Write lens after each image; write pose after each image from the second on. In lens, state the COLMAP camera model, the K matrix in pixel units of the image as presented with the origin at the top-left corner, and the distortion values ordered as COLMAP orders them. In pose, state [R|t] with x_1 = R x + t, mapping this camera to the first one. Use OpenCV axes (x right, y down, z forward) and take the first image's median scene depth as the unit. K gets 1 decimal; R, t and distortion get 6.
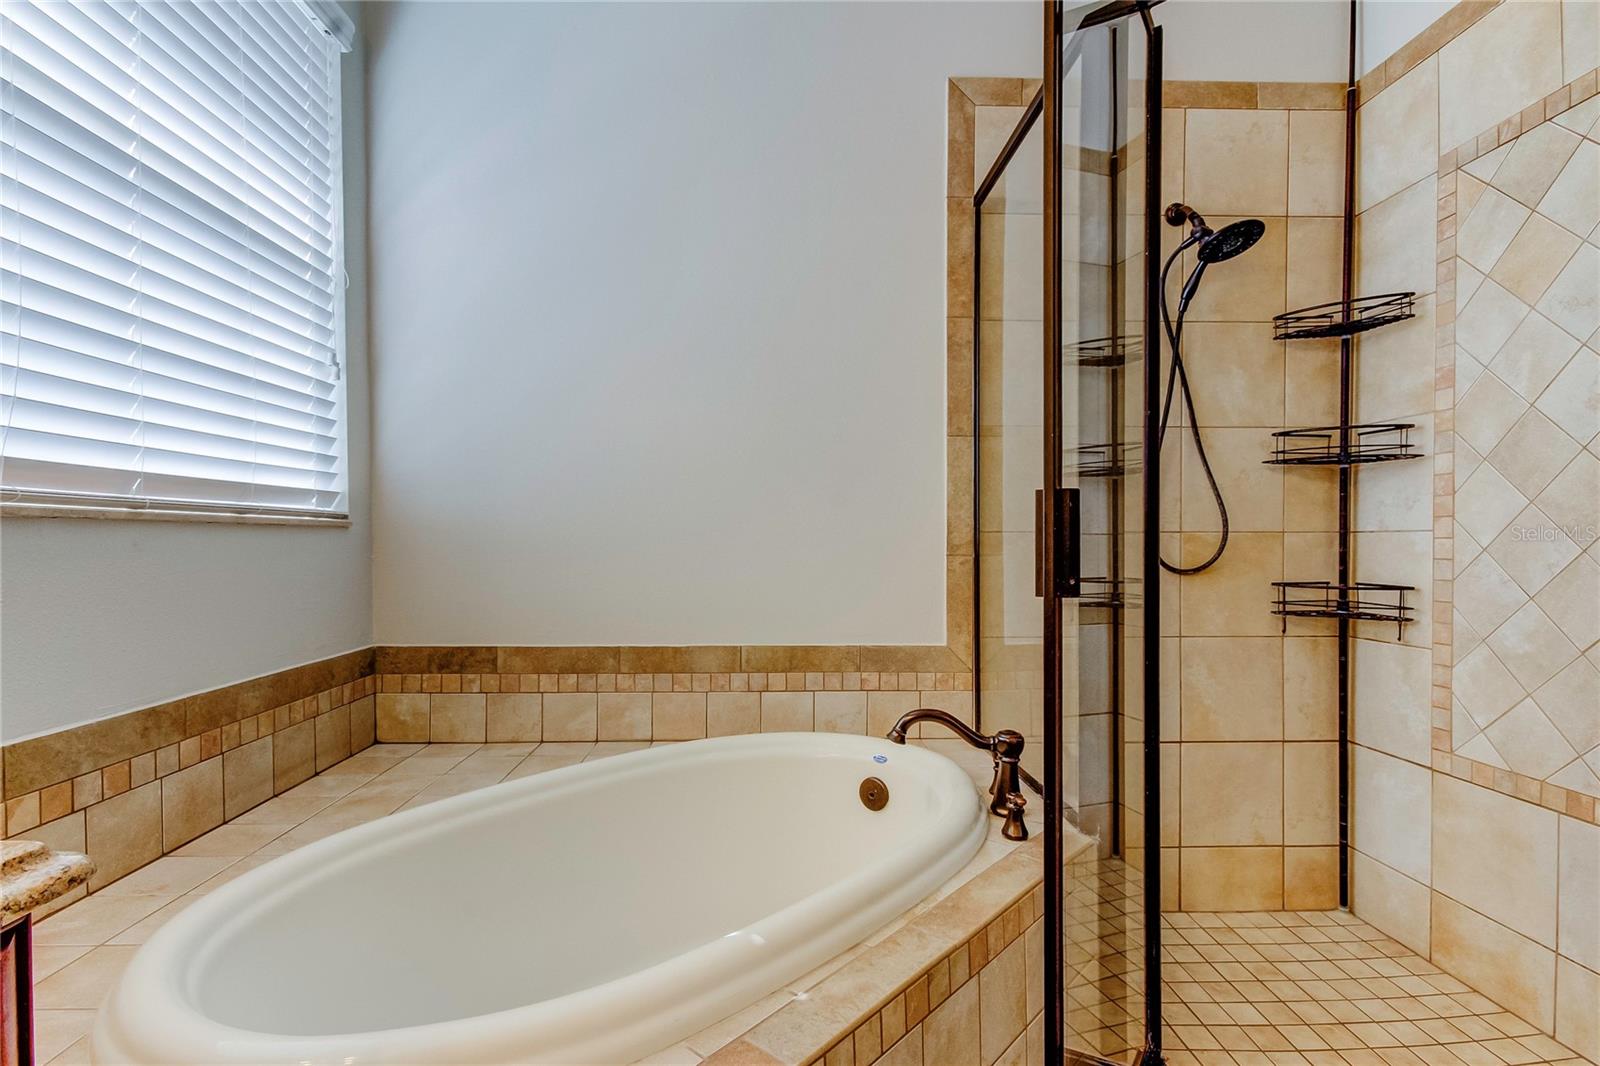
lens RADIAL K [[736.9, 0, 800.9], [0, 736.9, 545.5], [0, 0, 1]] dist [0.012017, -0.001014]
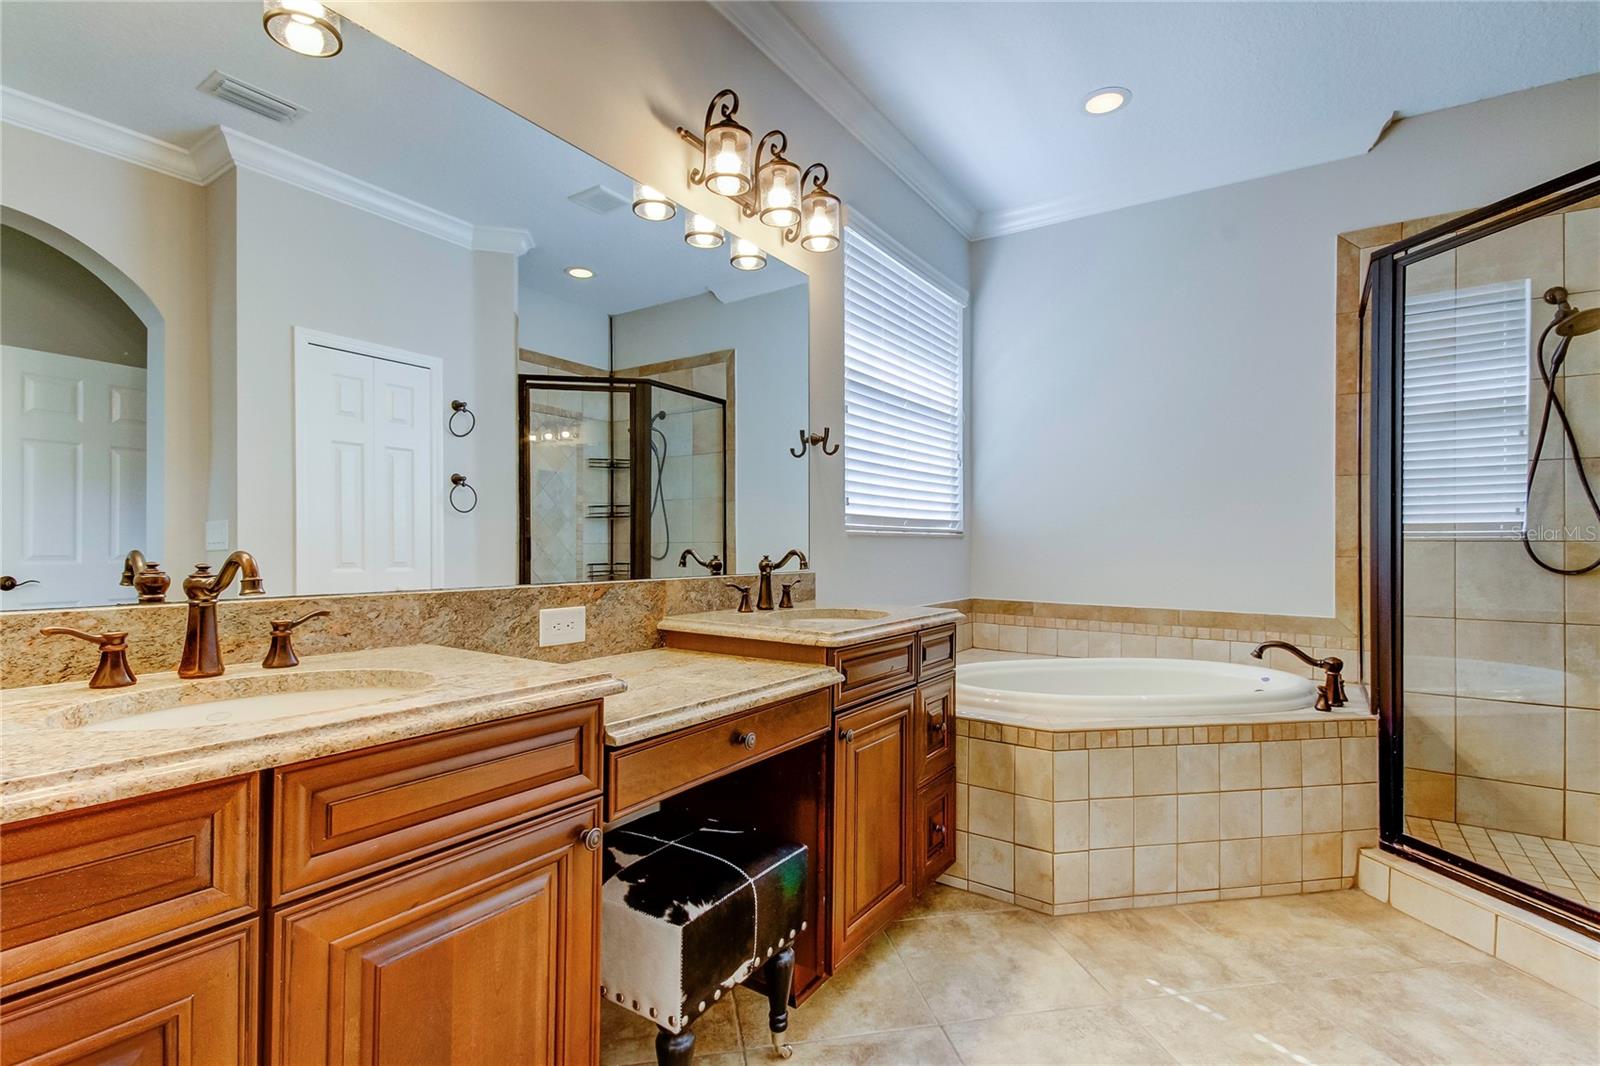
lens RADIAL K [[736.9, 0, 800.9], [0, 736.9, 545.5], [0, 0, 1]] dist [0.012017, -0.001014]
pose [[0.790318, 0.006147, -0.612666, 0.266579], [-0.007712, 0.999970, 0.000085, -0.000634], [0.612648, 0.004658, 0.790342, -0.837245]]
